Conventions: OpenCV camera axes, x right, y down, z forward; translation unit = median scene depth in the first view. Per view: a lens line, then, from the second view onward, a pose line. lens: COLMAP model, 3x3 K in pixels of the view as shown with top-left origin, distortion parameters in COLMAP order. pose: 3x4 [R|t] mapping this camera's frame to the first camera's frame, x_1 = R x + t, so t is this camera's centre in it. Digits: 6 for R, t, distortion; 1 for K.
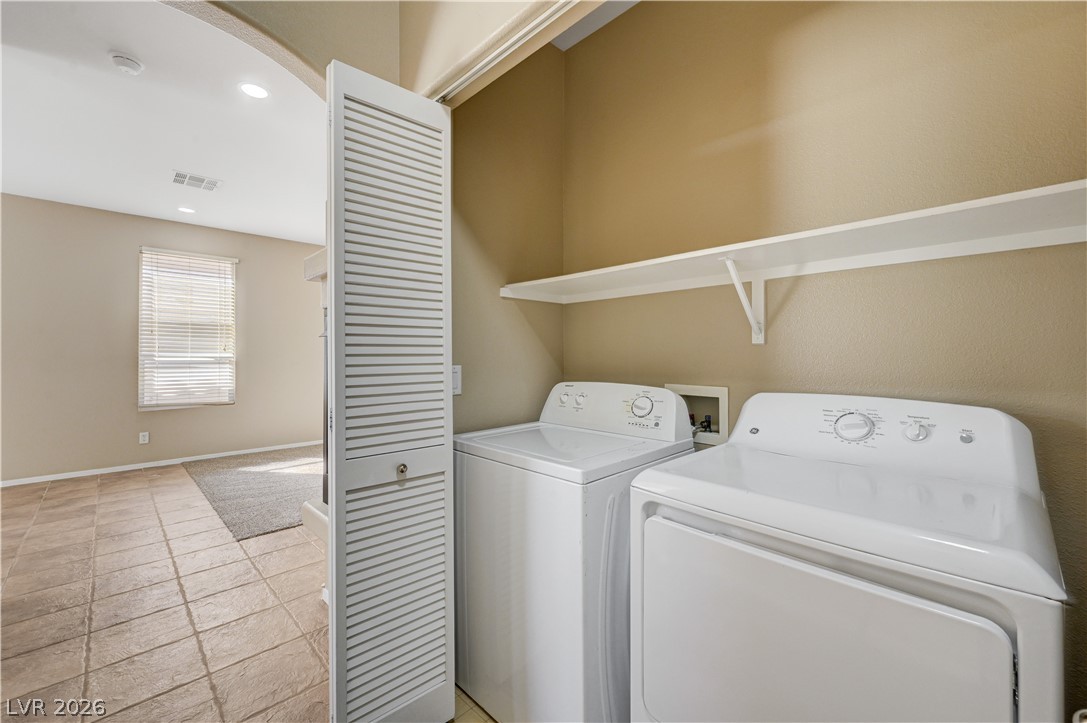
lens RADIAL K [[429.7, 0, 525.1], [0, 429.7, 351.9], [0, 0, 1]] dist [-0.003285, 0.000546]
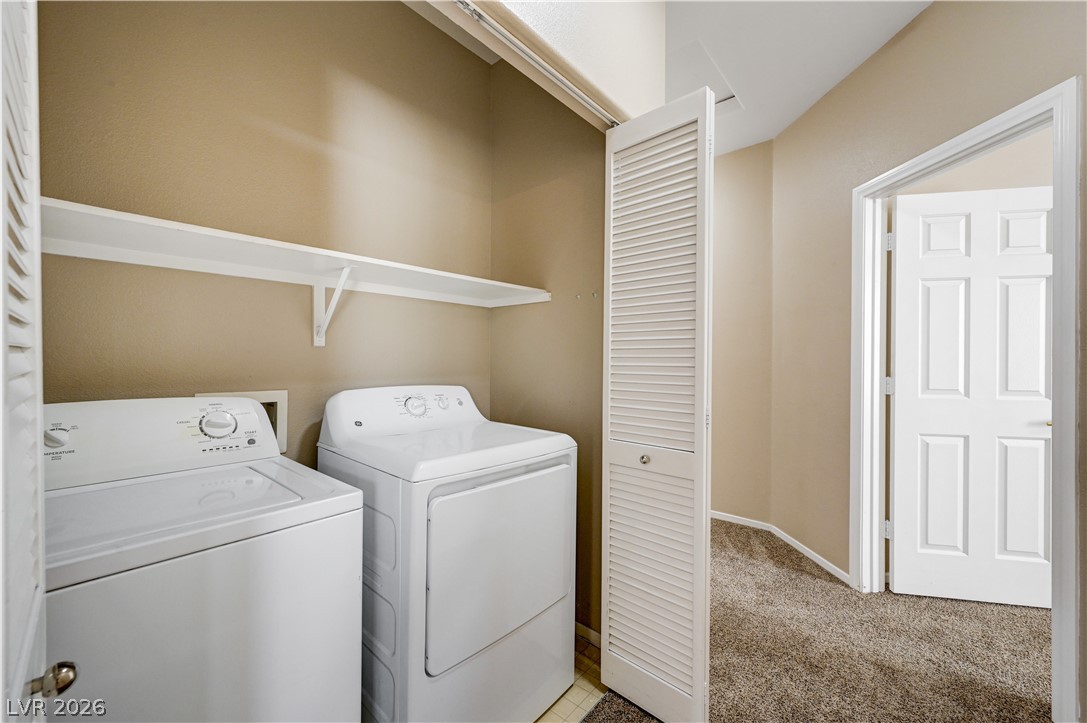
lens RADIAL K [[429.7, 0, 540.2], [0, 429.7, 361.8], [0, 0, 1]] dist [-0.003285, 0.000546]
pose [[-0.105189, -0.001218, 0.994452, -0.582260], [-0.015275, 0.999883, -0.000391, 0.012423], [-0.994335, -0.015231, -0.105195, 0.582222]]
